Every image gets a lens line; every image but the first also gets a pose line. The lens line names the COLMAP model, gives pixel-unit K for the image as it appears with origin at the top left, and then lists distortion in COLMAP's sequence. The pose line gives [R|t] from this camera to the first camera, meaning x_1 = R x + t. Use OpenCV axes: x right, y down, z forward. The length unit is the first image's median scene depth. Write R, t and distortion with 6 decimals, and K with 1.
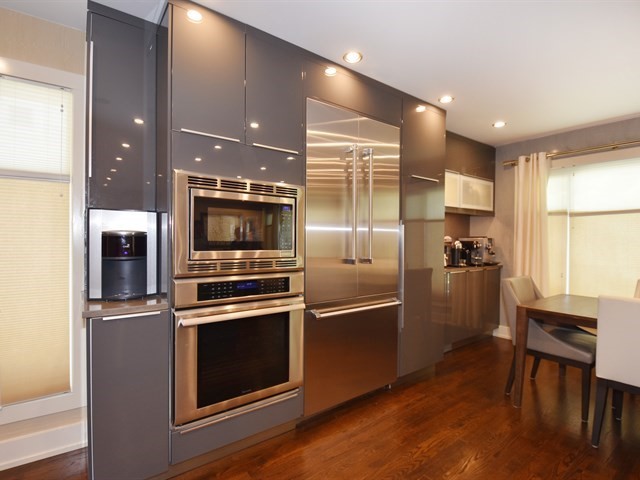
lens RADIAL K [[330.2, 0, 334.0], [0, 330.2, 241.3], [0, 0, 1]] dist [0.001632, 0.000053]
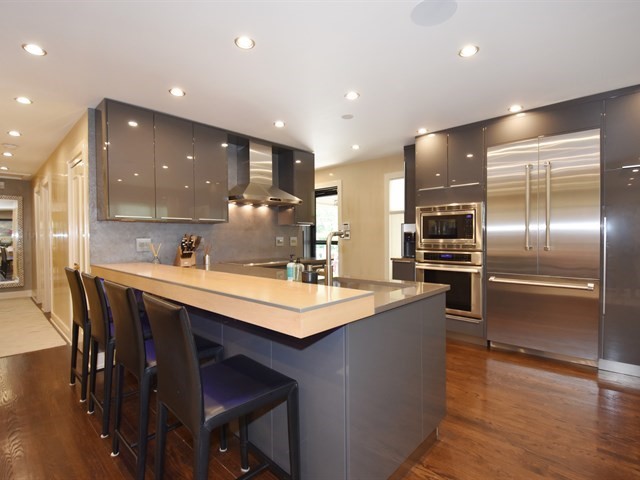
lens RADIAL K [[324.6, 0, 321.6], [0, 324.6, 250.7], [0, 0, 1]] dist [0.001977, 0.000239]
pose [[0.145646, 0.038395, -0.988591, 1.479331], [0.008223, 0.999165, 0.040017, 0.011522], [0.989303, -0.013958, 0.145209, -0.069264]]
